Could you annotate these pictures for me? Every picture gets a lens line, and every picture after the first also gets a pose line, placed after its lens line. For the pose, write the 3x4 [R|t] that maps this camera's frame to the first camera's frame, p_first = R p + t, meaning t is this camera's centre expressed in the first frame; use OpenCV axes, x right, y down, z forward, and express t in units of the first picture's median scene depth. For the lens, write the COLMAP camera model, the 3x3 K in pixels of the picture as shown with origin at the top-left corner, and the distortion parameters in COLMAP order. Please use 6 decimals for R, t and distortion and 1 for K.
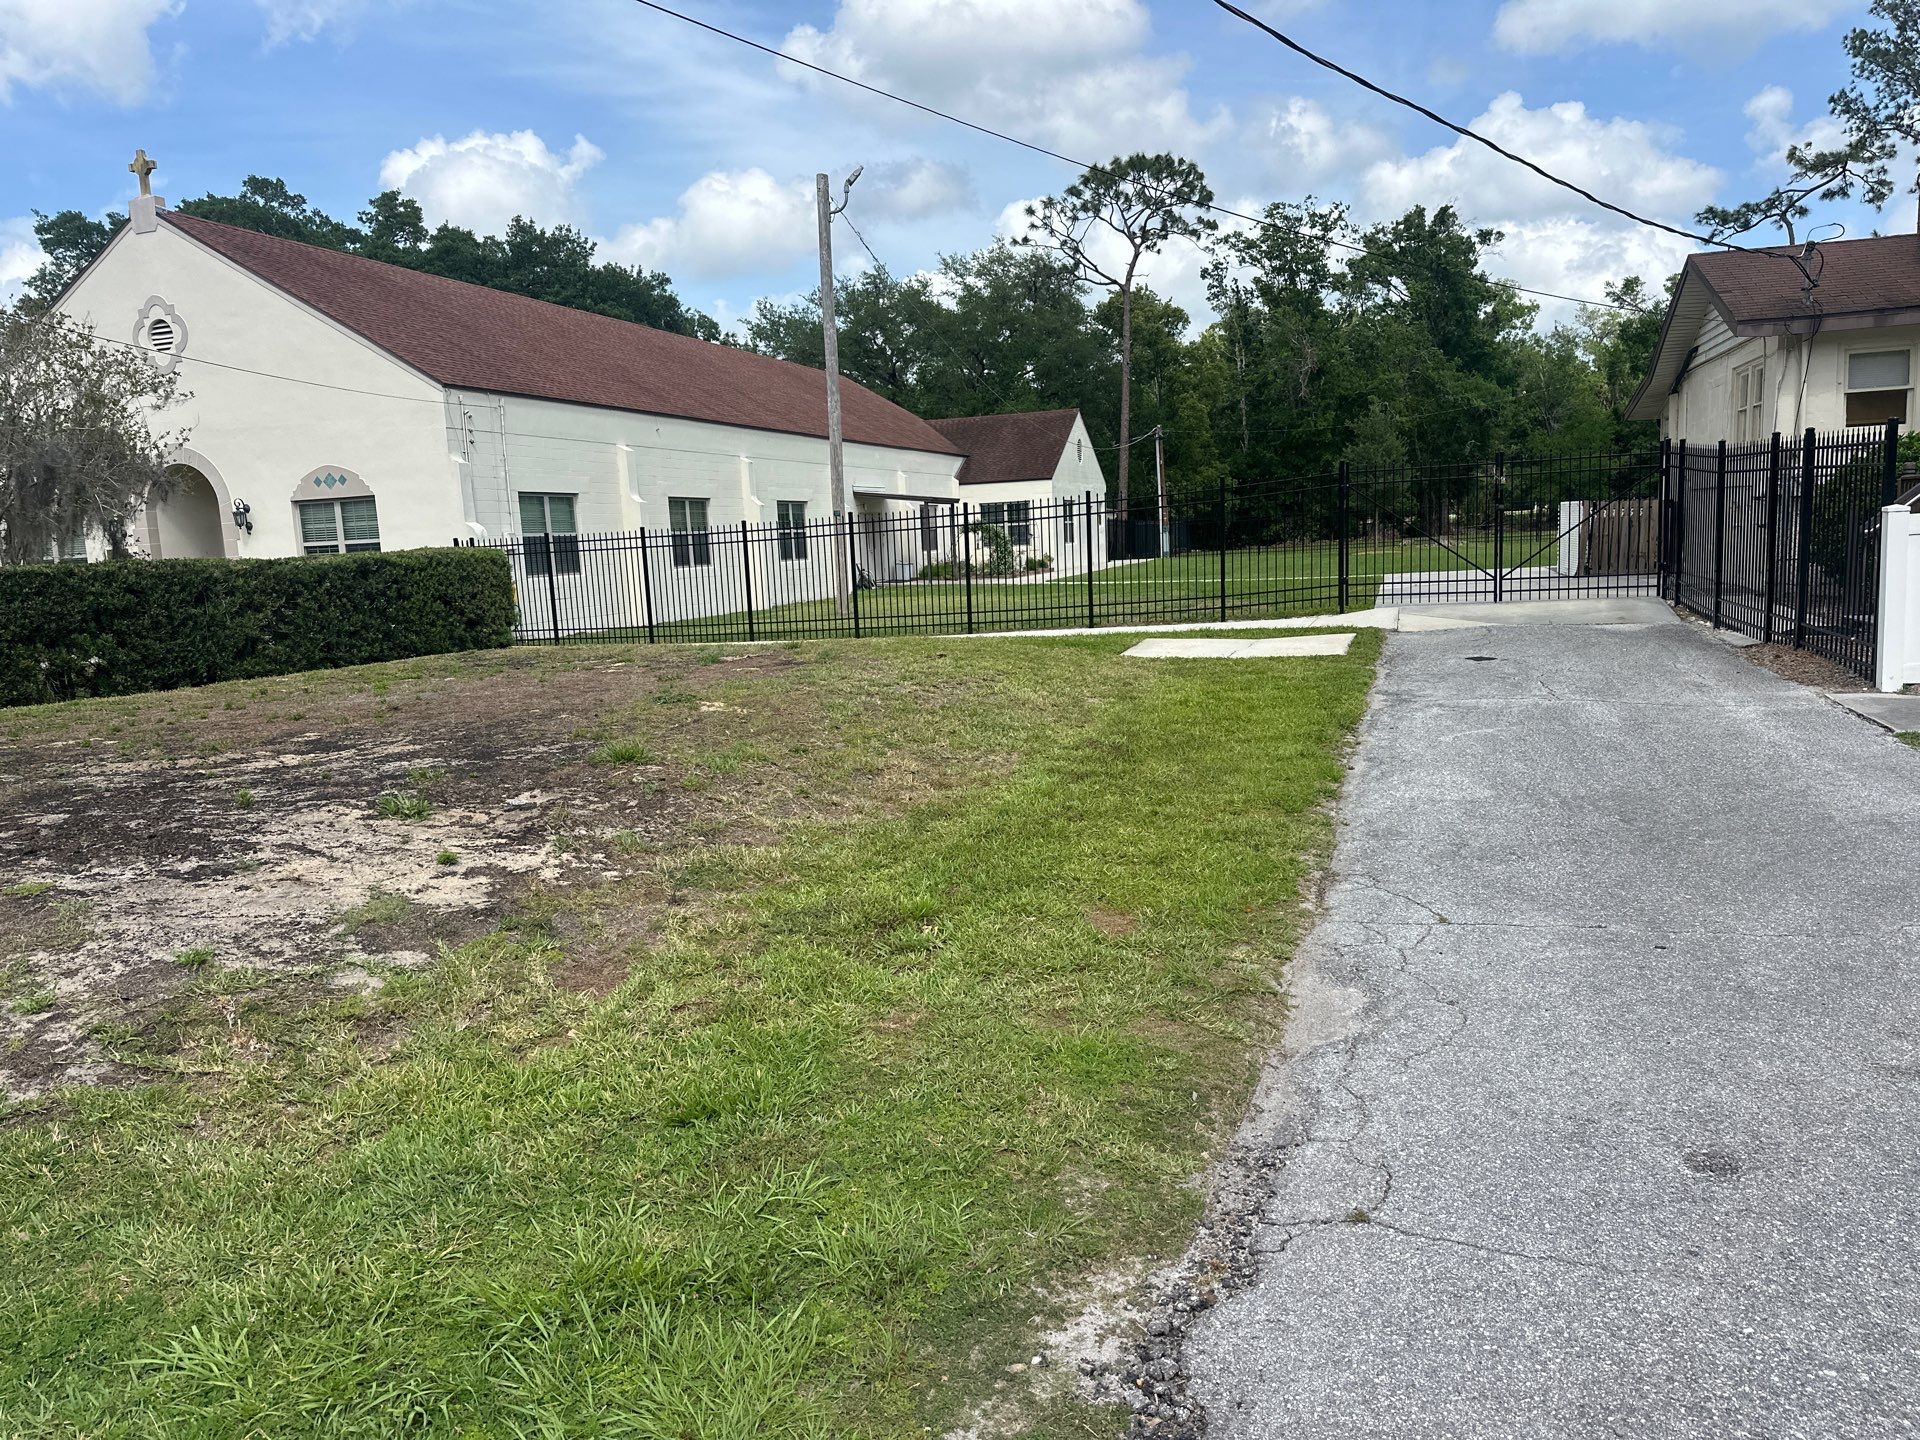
lens RADIAL K [[1492.1, 0, 960.9], [0, 1492.1, 670.5], [0, 0, 1]] dist [0.146327, -0.108927]
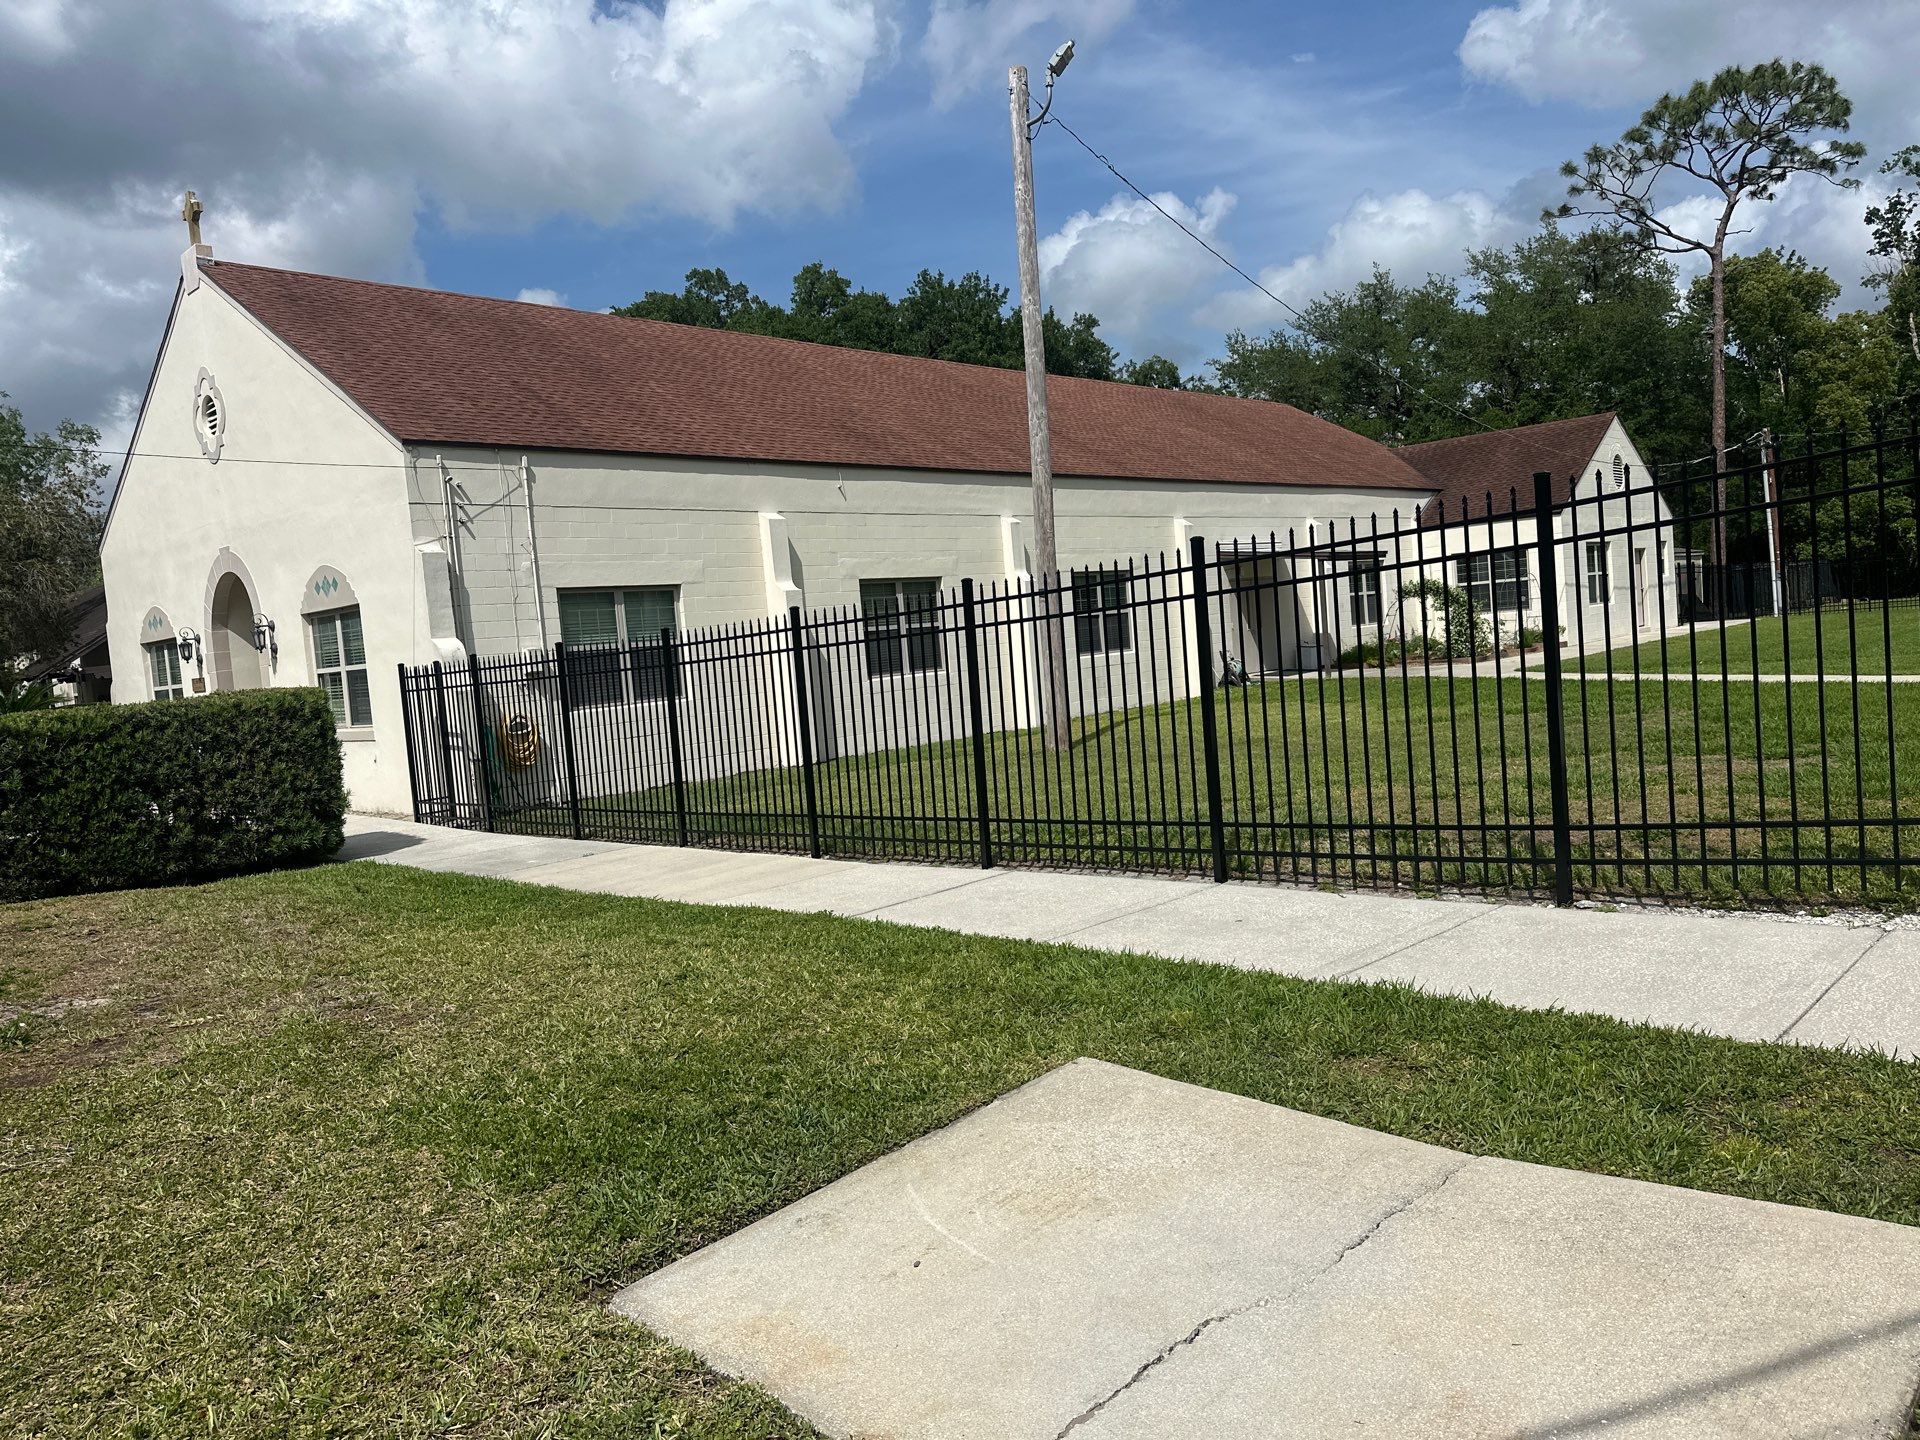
lens RADIAL K [[1492.1, 0, 960.9], [0, 1492.1, 670.5], [0, 0, 1]] dist [0.146327, -0.108927]
pose [[0.920426, -0.026364, -0.390028, 0.064402], [0.009596, 0.998946, -0.044877, -0.019972], [0.390800, 0.037563, 0.919709, 0.184297]]
